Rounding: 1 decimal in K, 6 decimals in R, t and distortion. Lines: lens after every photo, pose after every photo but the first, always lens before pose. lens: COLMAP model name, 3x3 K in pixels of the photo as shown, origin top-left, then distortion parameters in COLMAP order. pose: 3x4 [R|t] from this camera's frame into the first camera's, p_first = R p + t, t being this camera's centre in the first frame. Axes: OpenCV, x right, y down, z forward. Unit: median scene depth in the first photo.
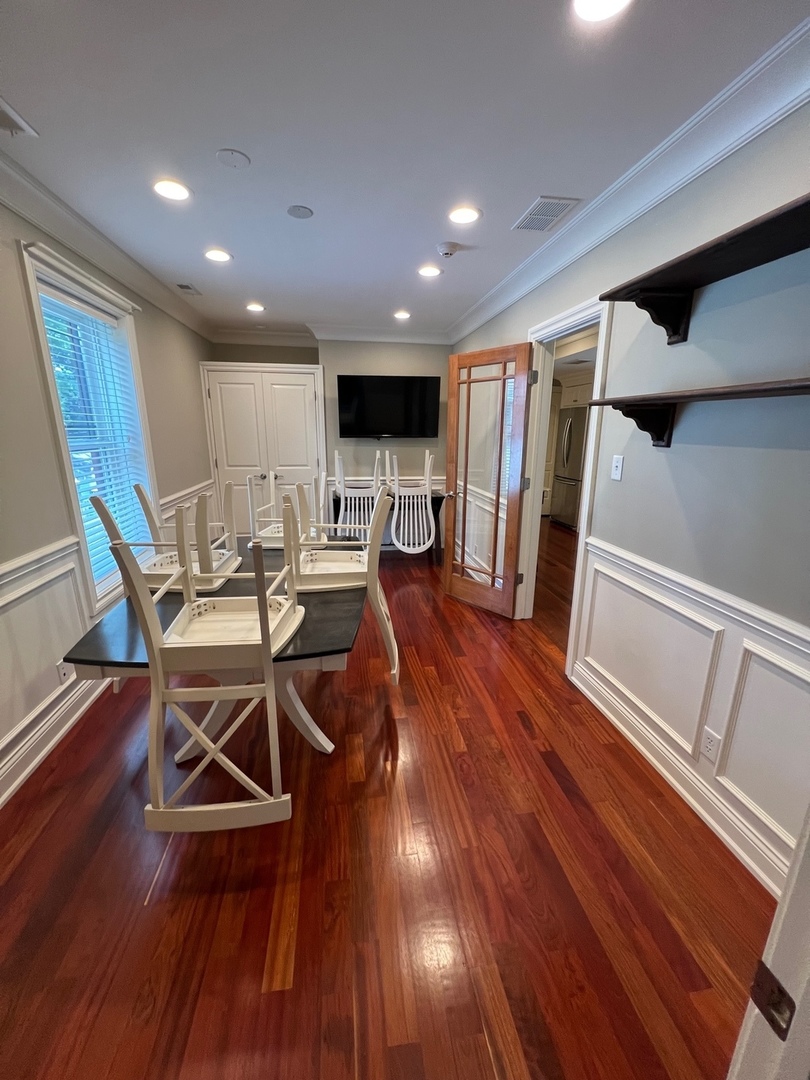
lens RADIAL K [[431.8, 0, 405.0], [0, 431.8, 540.0], [0, 0, 1]] dist [-0.001034, -0.000191]
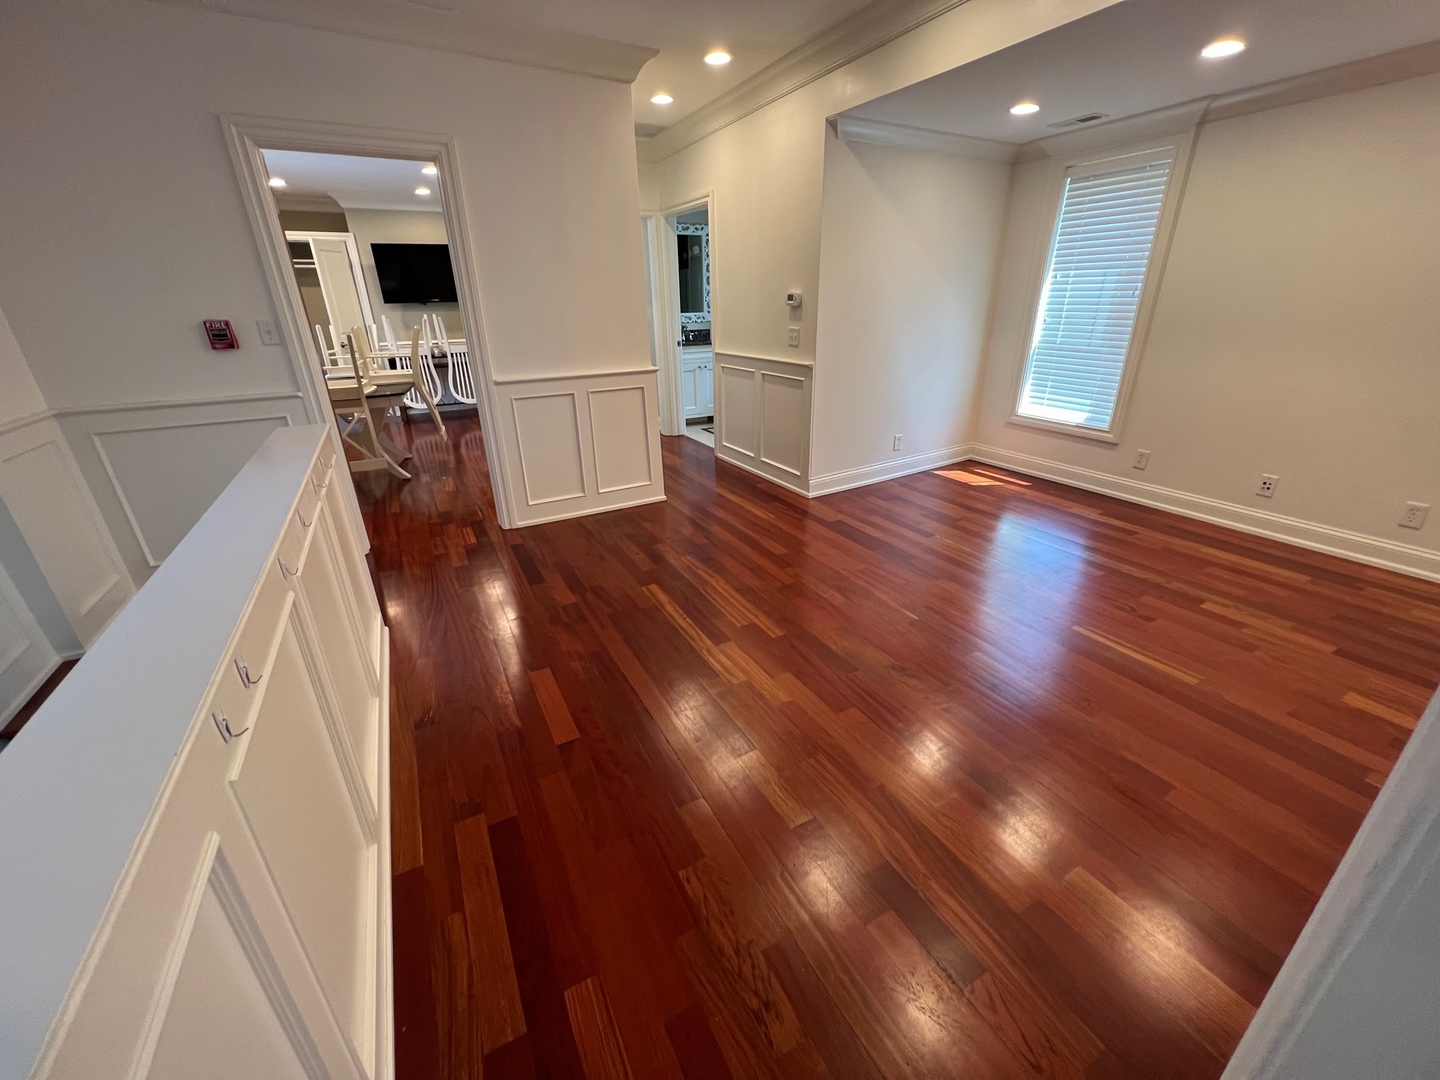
lens RADIAL K [[575.7, 0, 720.0], [0, 575.7, 540.0], [0, 0, 1]] dist [-0.001034, -0.000191]
pose [[0.940515, -0.150616, 0.304543, 0.117866], [0.107569, 0.982263, 0.153587, 0.225081], [-0.322273, -0.111691, 0.940035, -0.734371]]
